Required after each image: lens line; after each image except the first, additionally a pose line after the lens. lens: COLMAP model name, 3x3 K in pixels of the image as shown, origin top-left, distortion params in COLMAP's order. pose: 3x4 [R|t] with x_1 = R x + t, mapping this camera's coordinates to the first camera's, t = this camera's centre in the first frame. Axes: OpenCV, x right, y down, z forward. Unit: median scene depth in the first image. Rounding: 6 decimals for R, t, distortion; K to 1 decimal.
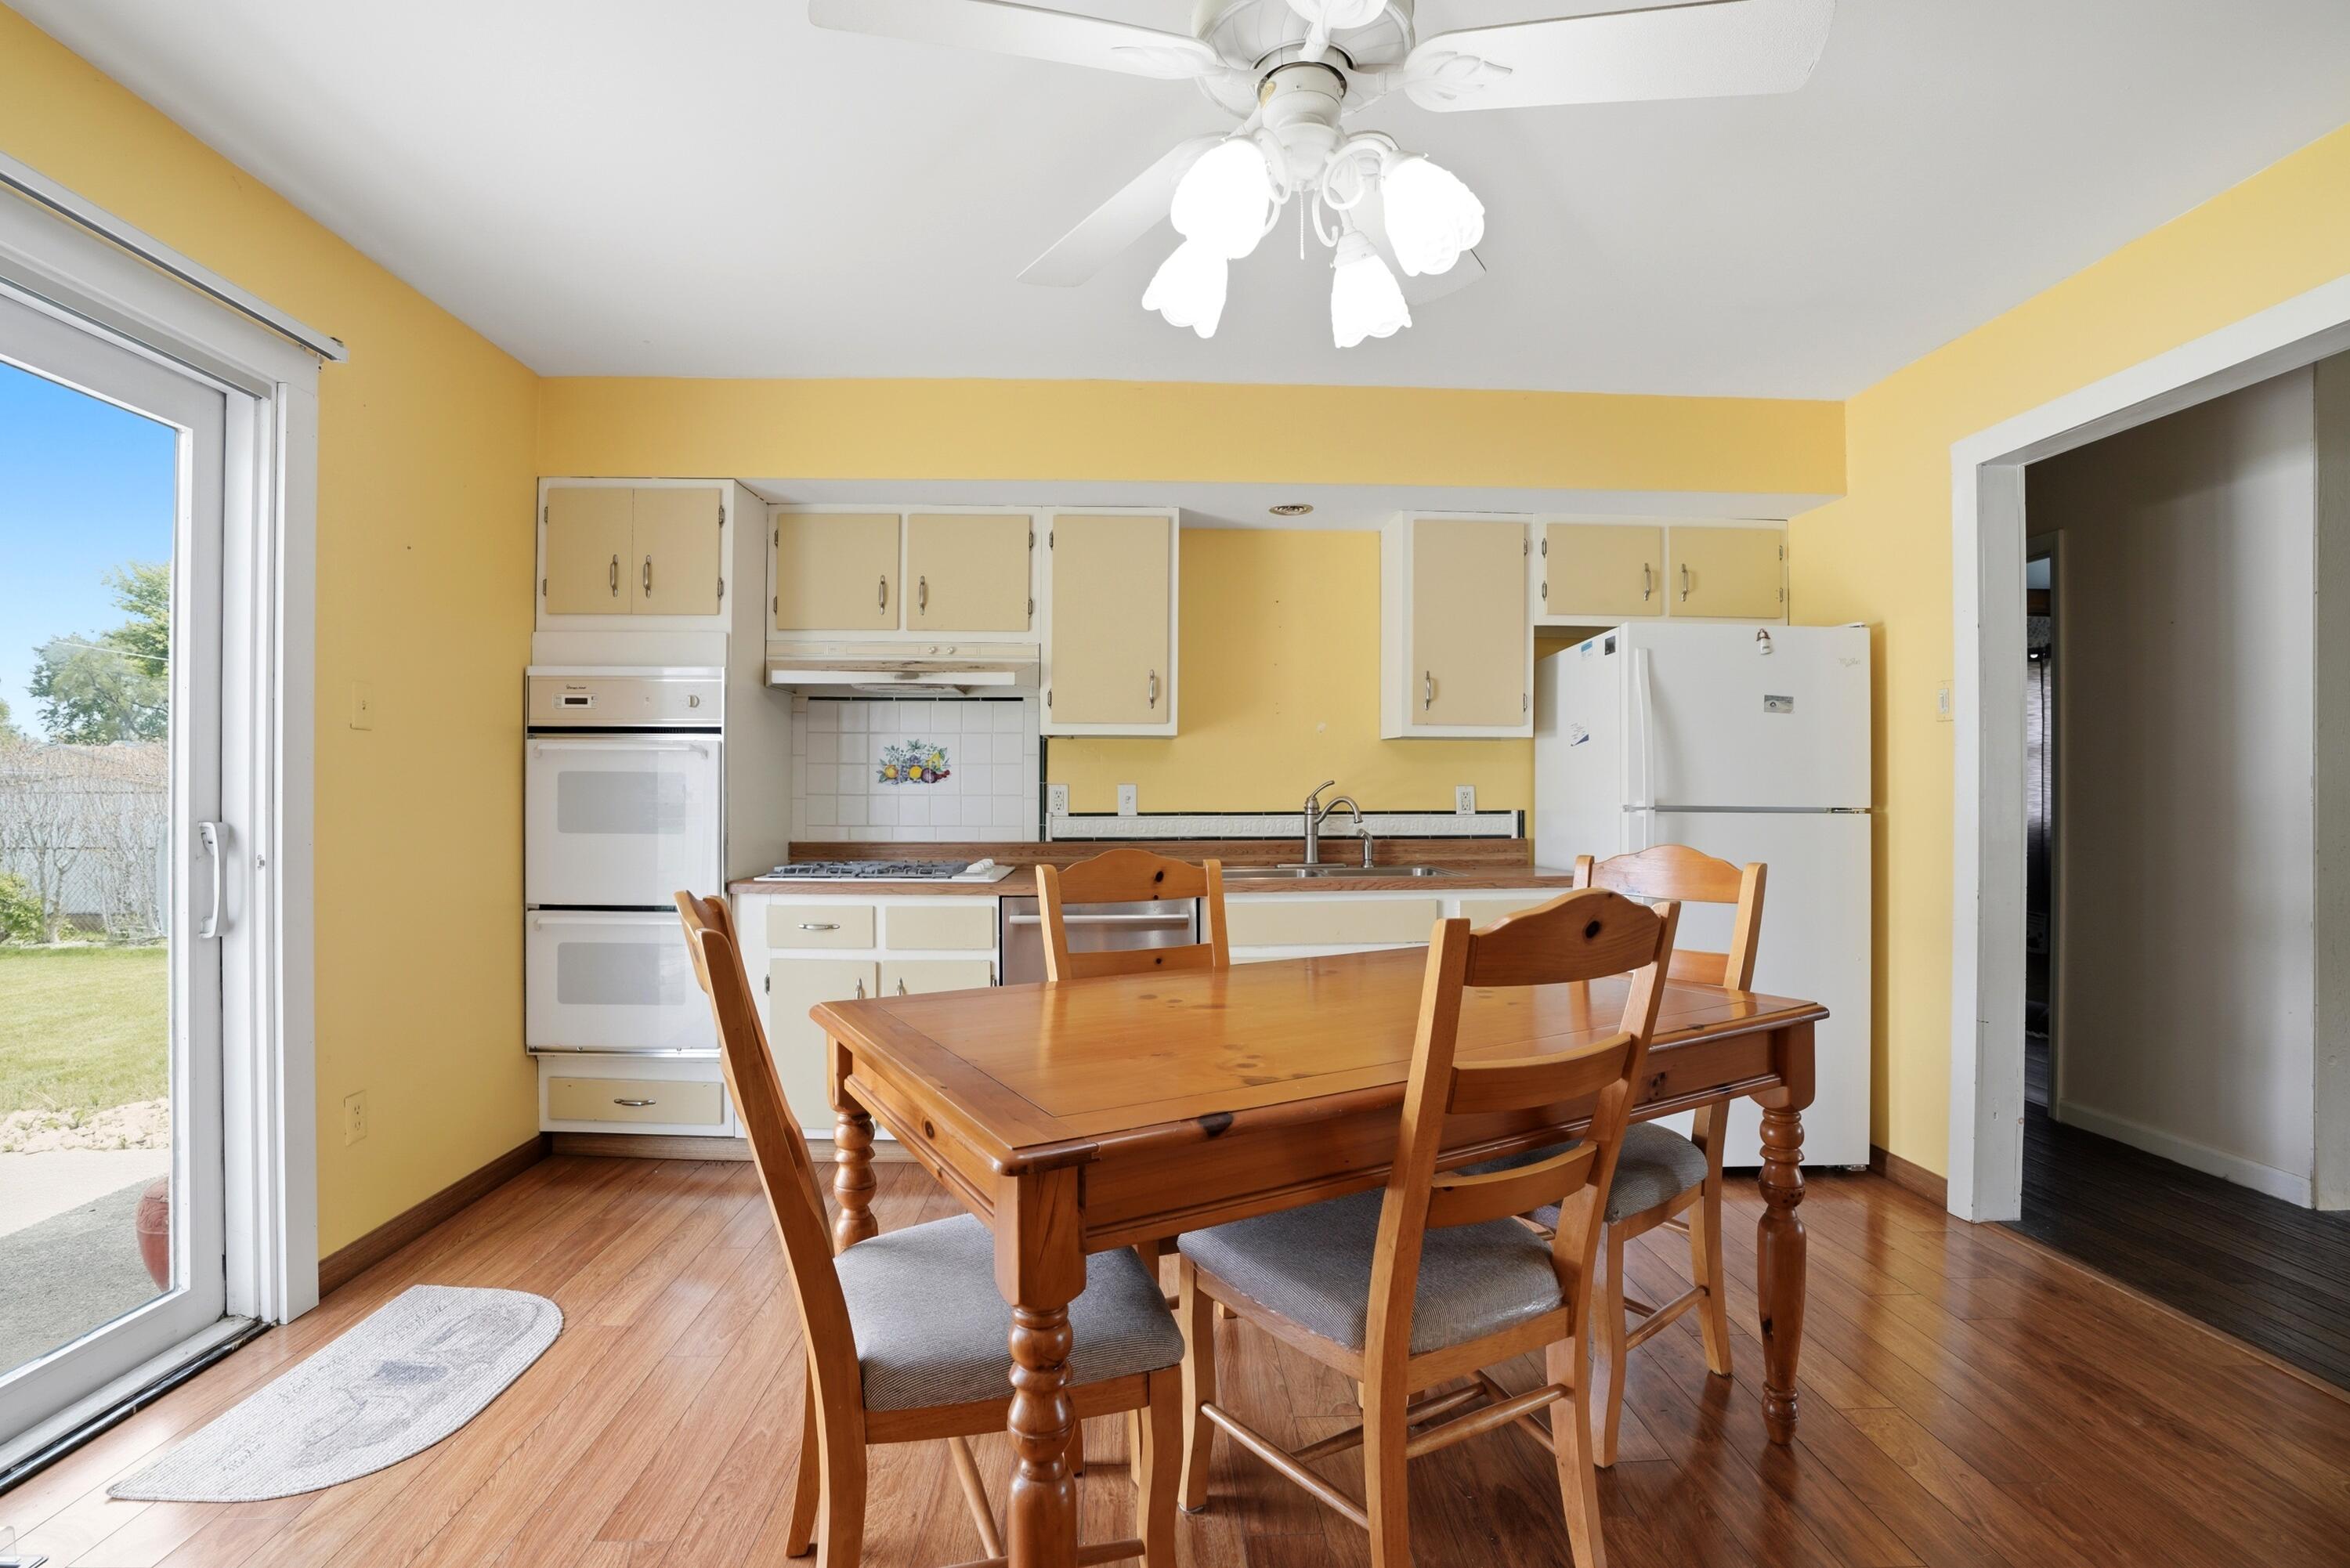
lens RADIAL K [[1076.1, 0, 1167.6], [0, 1076.1, 796.6], [0, 0, 1]] dist [-0.034288, 0.000060]
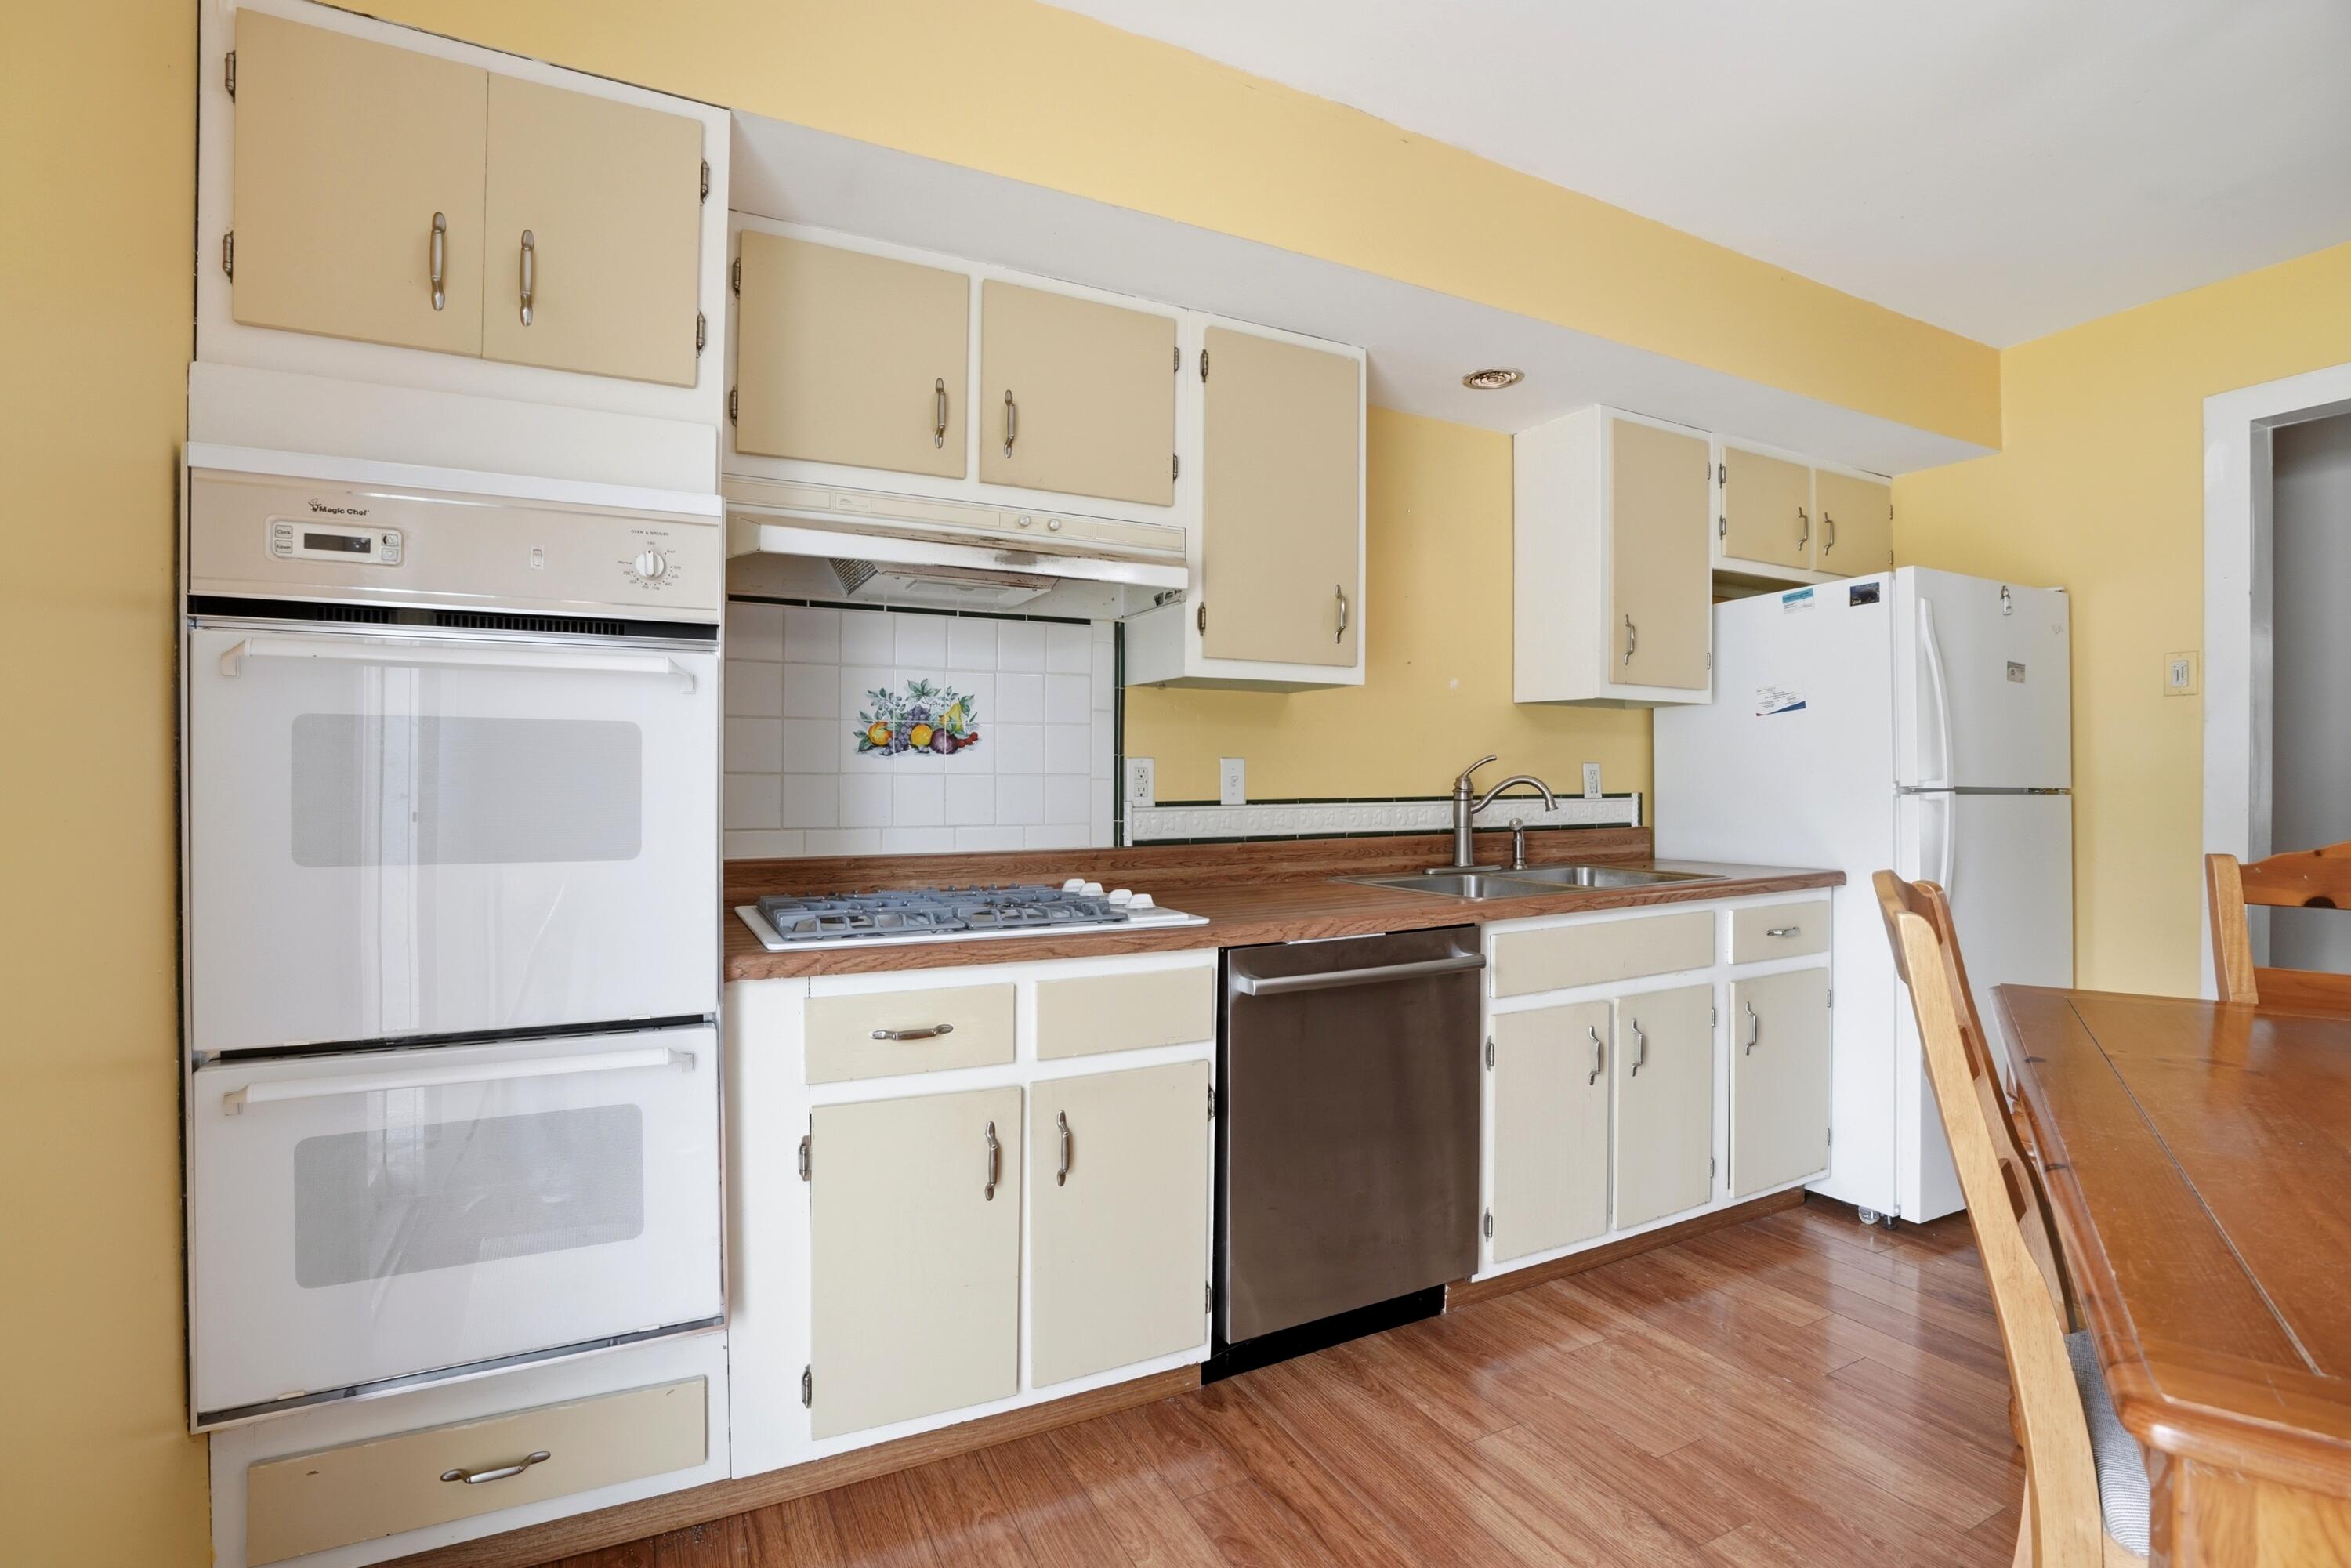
lens RADIAL K [[1077.8, 0, 1168.4], [0, 1077.8, 782.9], [0, 0, 1]] dist [-0.026011, 0.001202]
pose [[0.904484, -0.003265, 0.426496, -0.386340], [0.000748, 0.999981, 0.006070, -0.000142], [-0.426508, -0.005171, 0.904469, 0.435095]]
